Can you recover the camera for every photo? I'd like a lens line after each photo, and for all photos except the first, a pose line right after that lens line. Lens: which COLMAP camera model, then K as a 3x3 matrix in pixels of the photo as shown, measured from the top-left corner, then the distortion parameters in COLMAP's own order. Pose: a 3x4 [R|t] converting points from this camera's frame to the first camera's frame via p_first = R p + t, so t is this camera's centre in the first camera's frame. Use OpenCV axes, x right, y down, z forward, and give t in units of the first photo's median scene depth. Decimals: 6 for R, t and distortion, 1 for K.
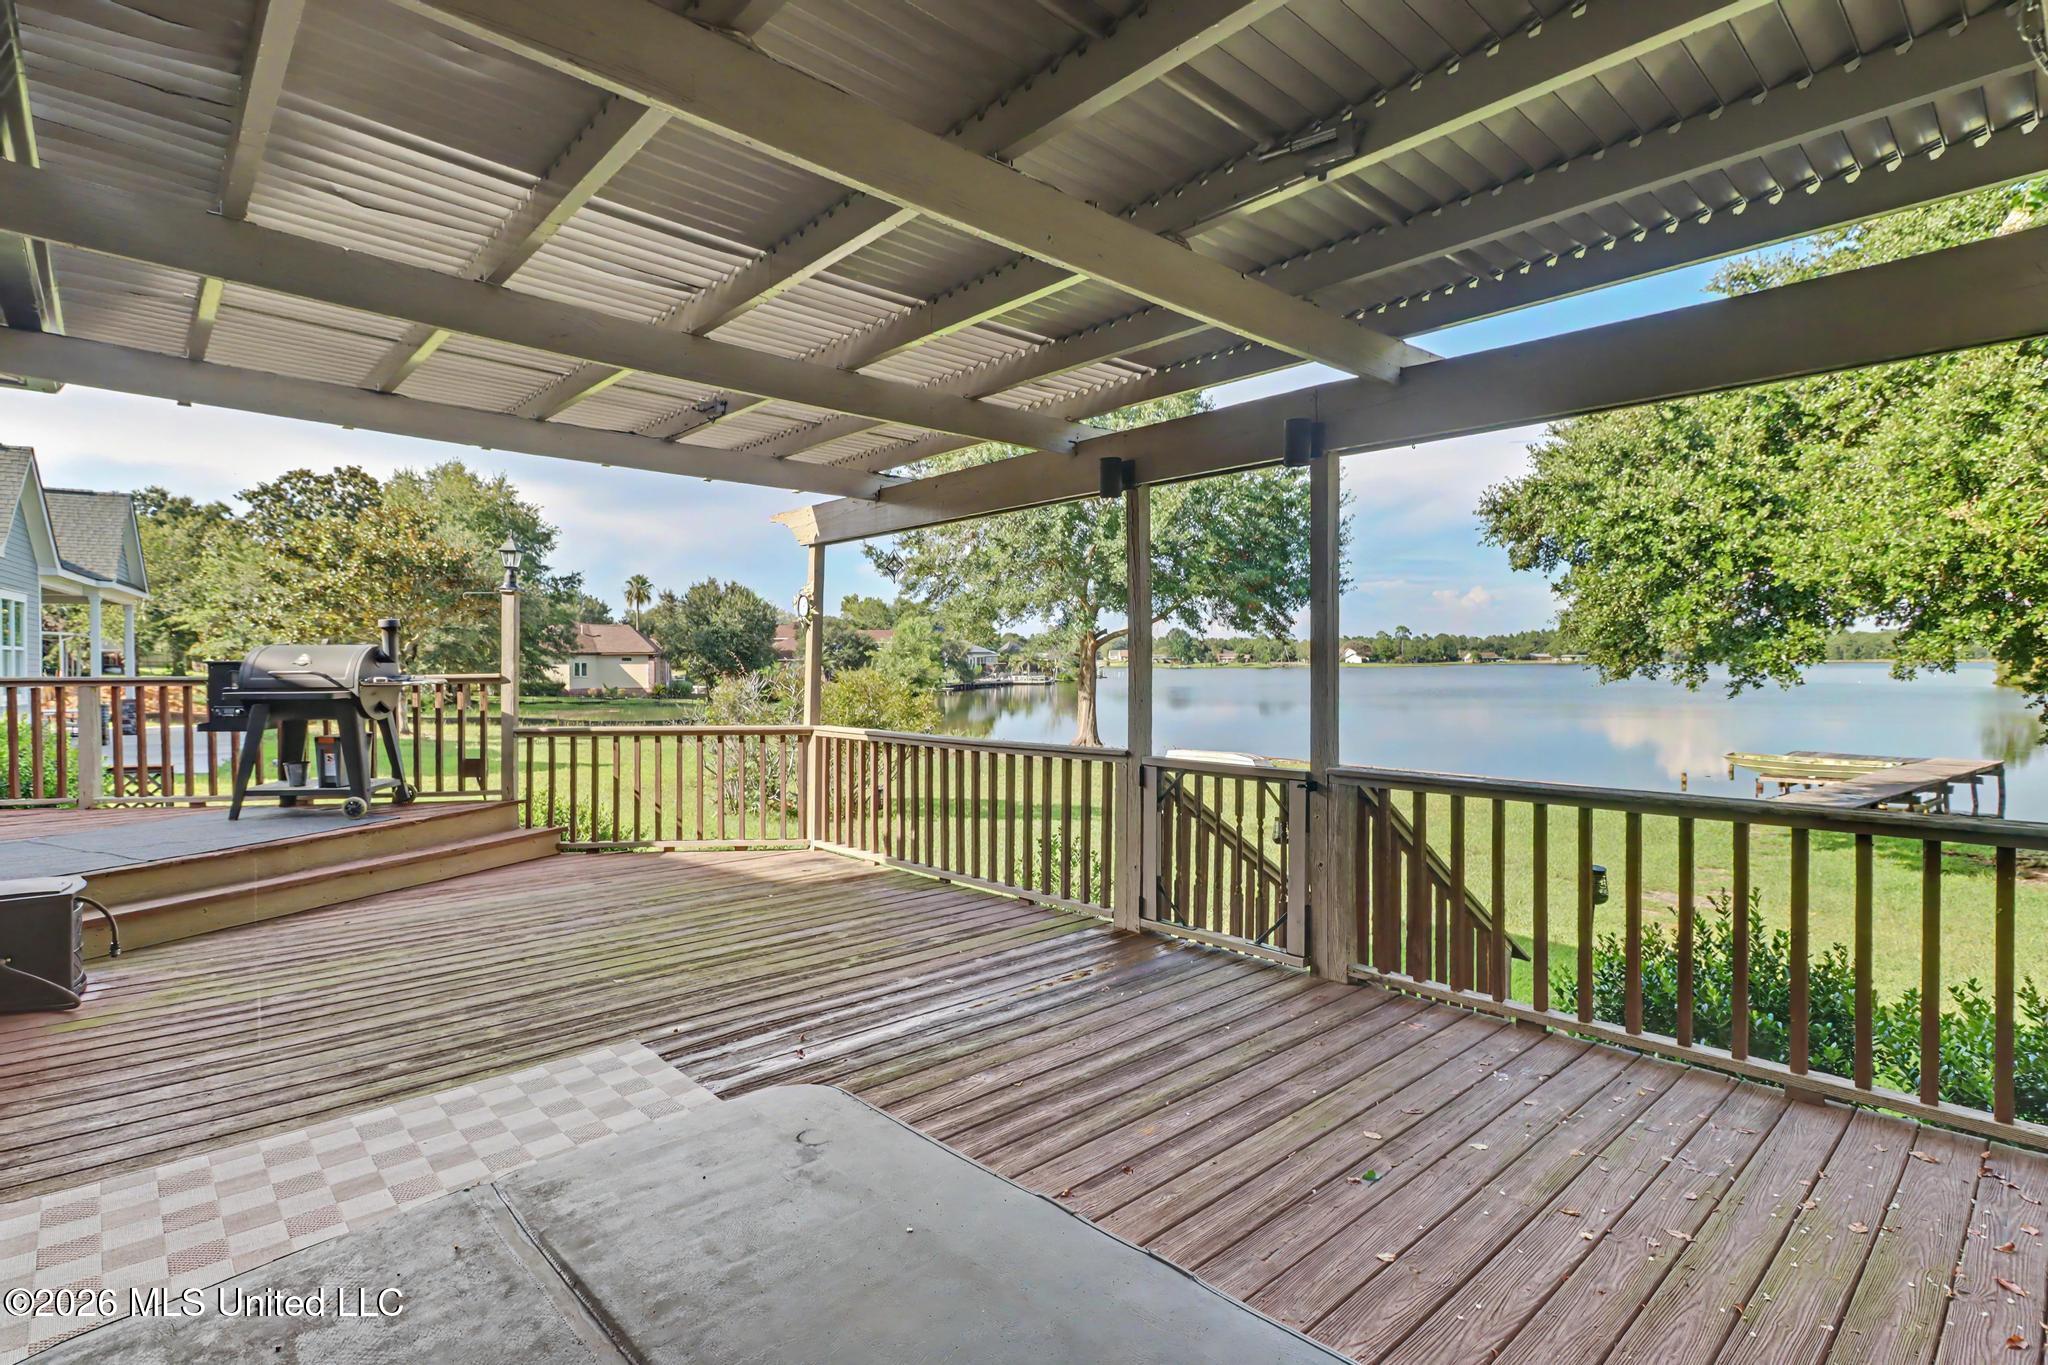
lens RADIAL K [[993.2, 0, 1008.4], [0, 993.2, 677.5], [0, 0, 1]] dist [-0.001508, -0.000770]
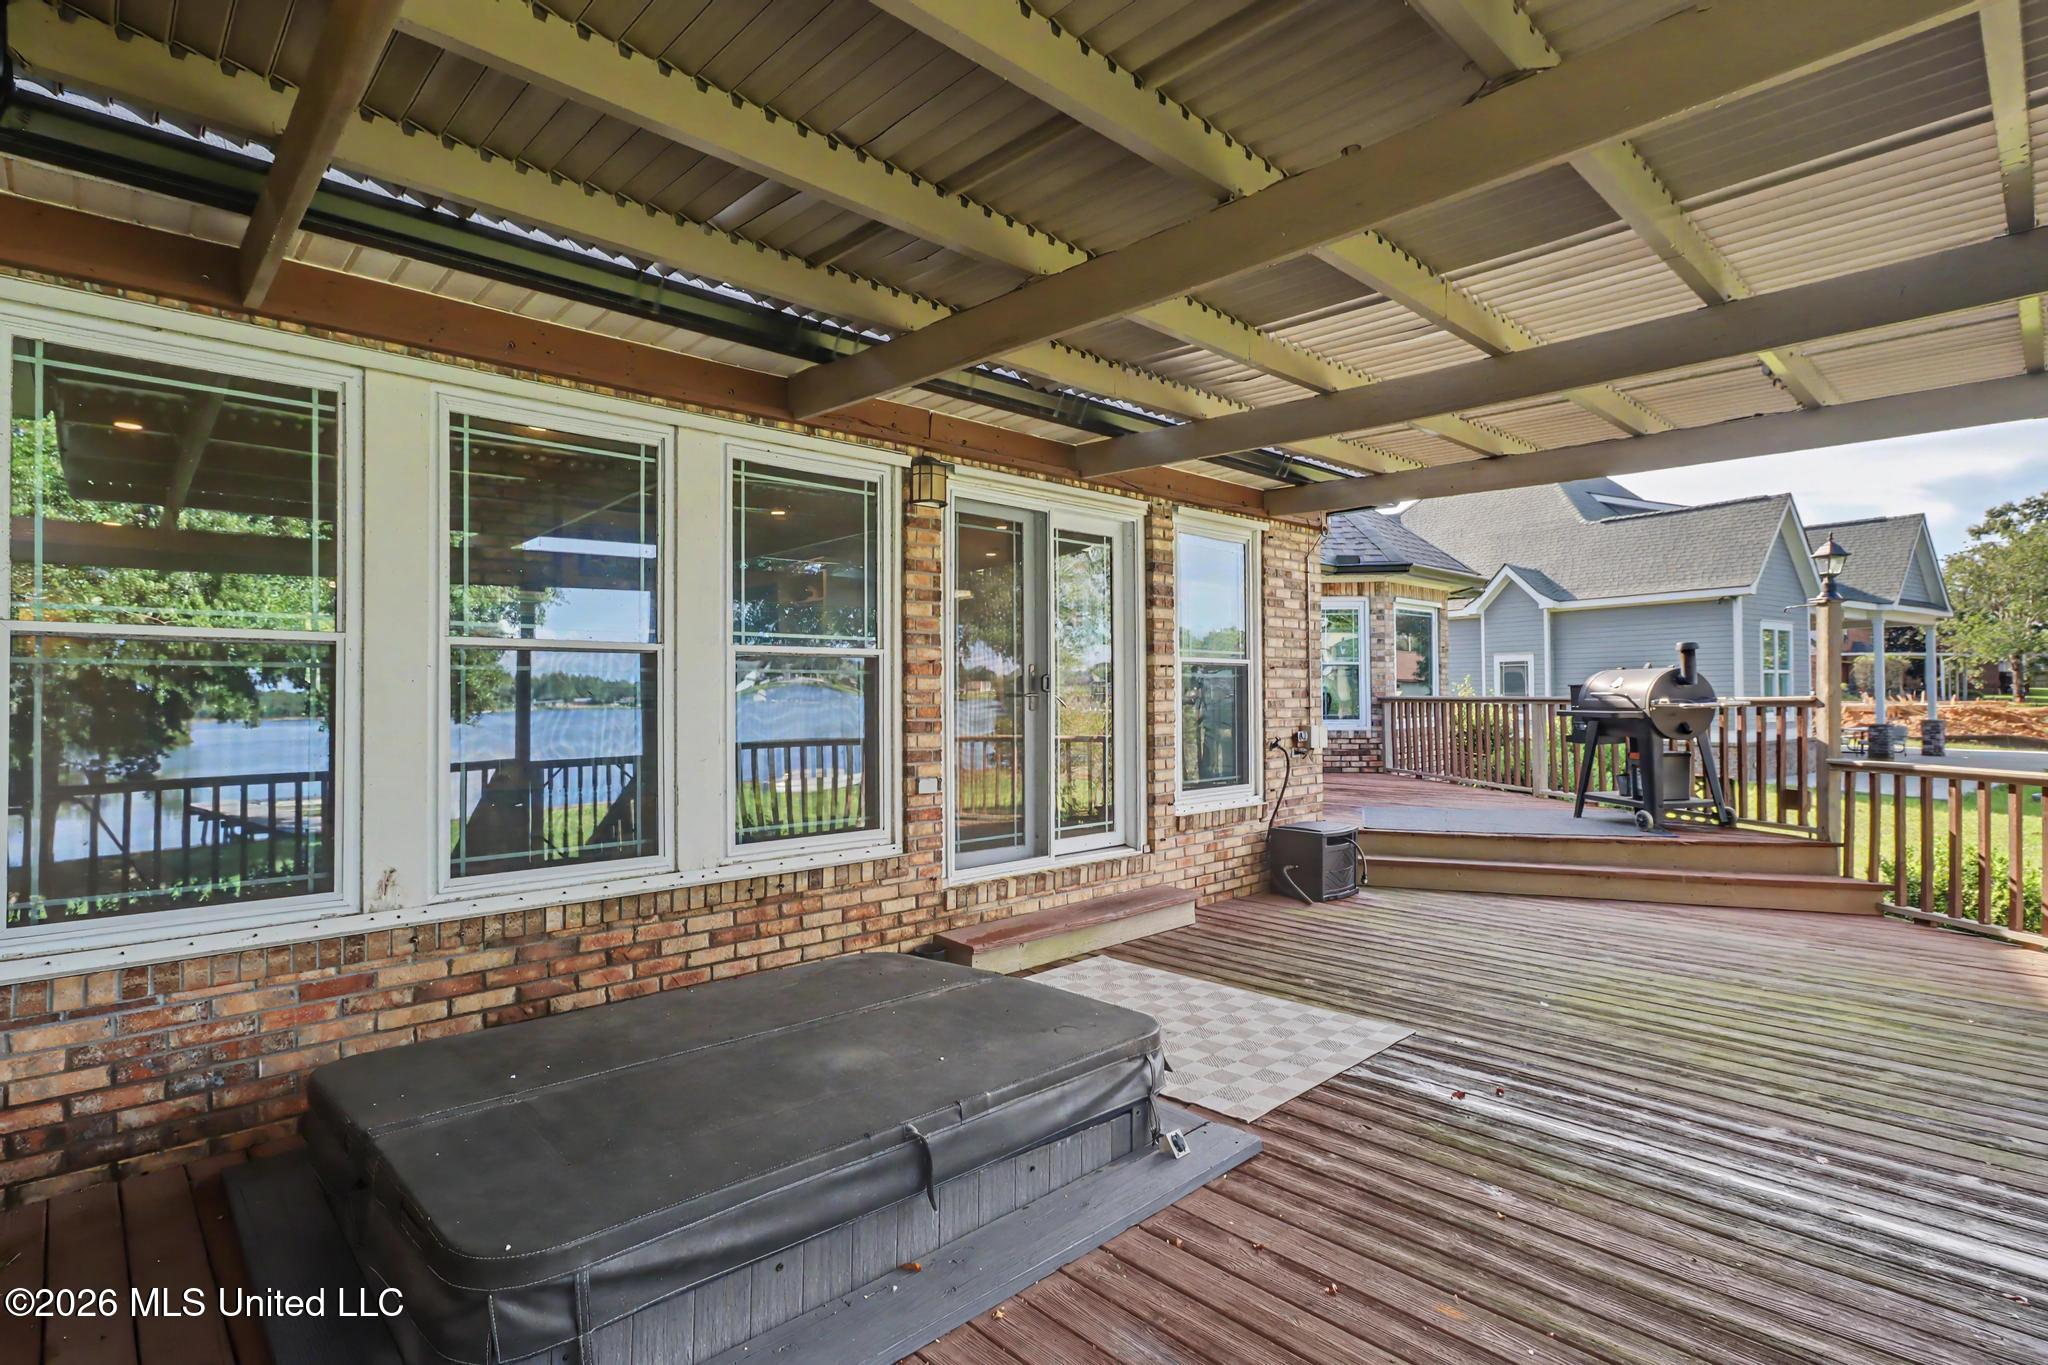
lens RADIAL K [[993.2, 0, 1008.4], [0, 993.2, 677.5], [0, 0, 1]] dist [-0.001508, -0.000770]
pose [[0.021124, -0.014671, -0.999669, 0.636587], [-0.005801, 0.999874, -0.014796, -0.005141], [0.999760, 0.006112, 0.021036, 0.466593]]
